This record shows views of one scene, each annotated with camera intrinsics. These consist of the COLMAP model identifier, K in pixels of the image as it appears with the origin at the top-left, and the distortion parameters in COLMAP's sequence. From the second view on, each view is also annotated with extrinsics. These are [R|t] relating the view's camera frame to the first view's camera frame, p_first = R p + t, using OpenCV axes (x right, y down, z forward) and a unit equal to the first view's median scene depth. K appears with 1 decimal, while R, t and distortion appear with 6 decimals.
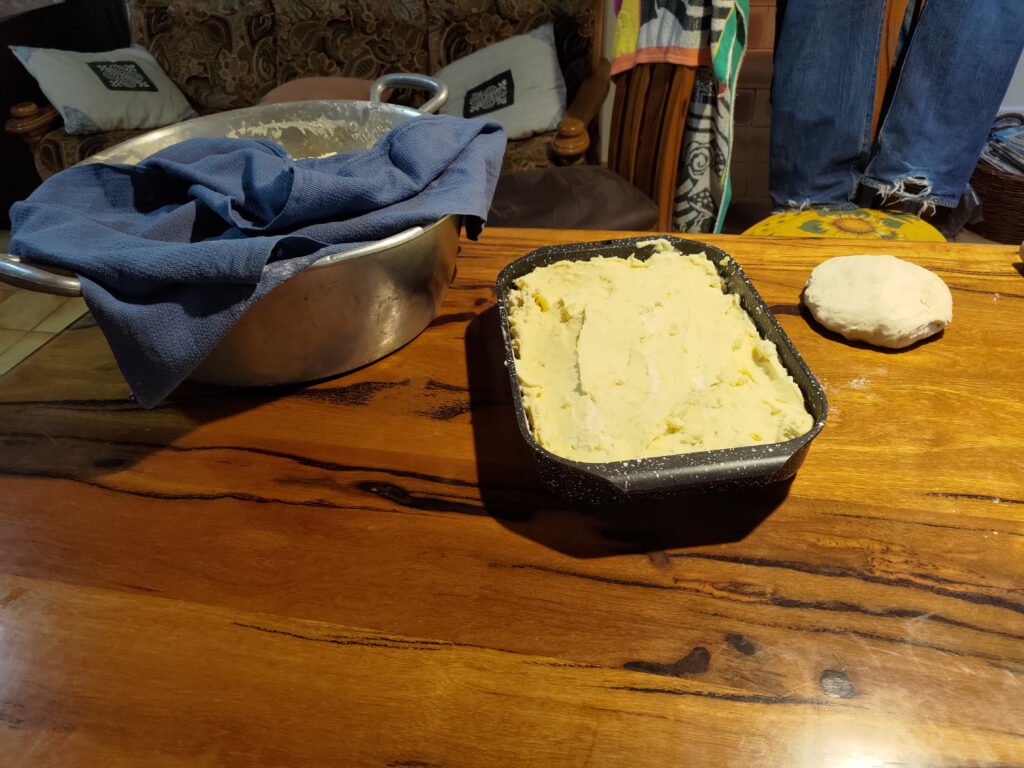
lens RADIAL K [[733.2, 0, 515.8], [0, 733.2, 385.9], [0, 0, 1]] dist [-0.002050, -0.007932]
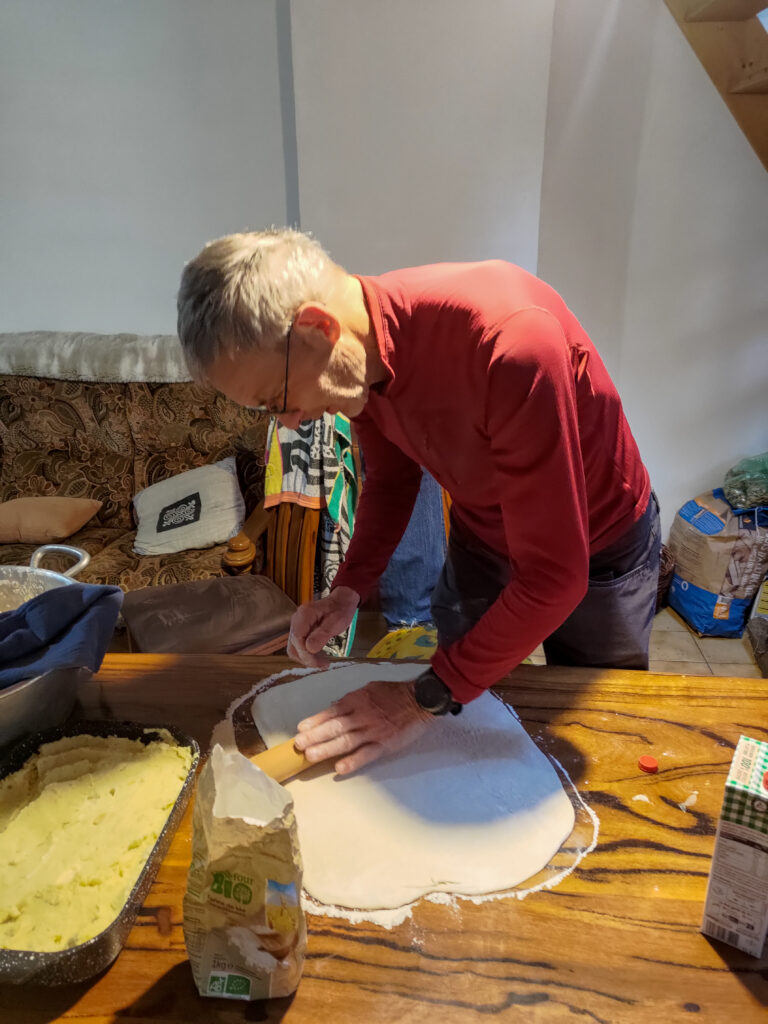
lens RADIAL K [[733.2, 0, 380.5], [0, 733.2, 507.7], [0, 0, 1]] dist [-0.002050, -0.007932]
pose [[0.990873, -0.005862, 0.134670, 0.139611], [0.045623, 0.954676, -0.294130, -0.034740], [-0.126842, 0.297590, 0.946230, -0.209296]]
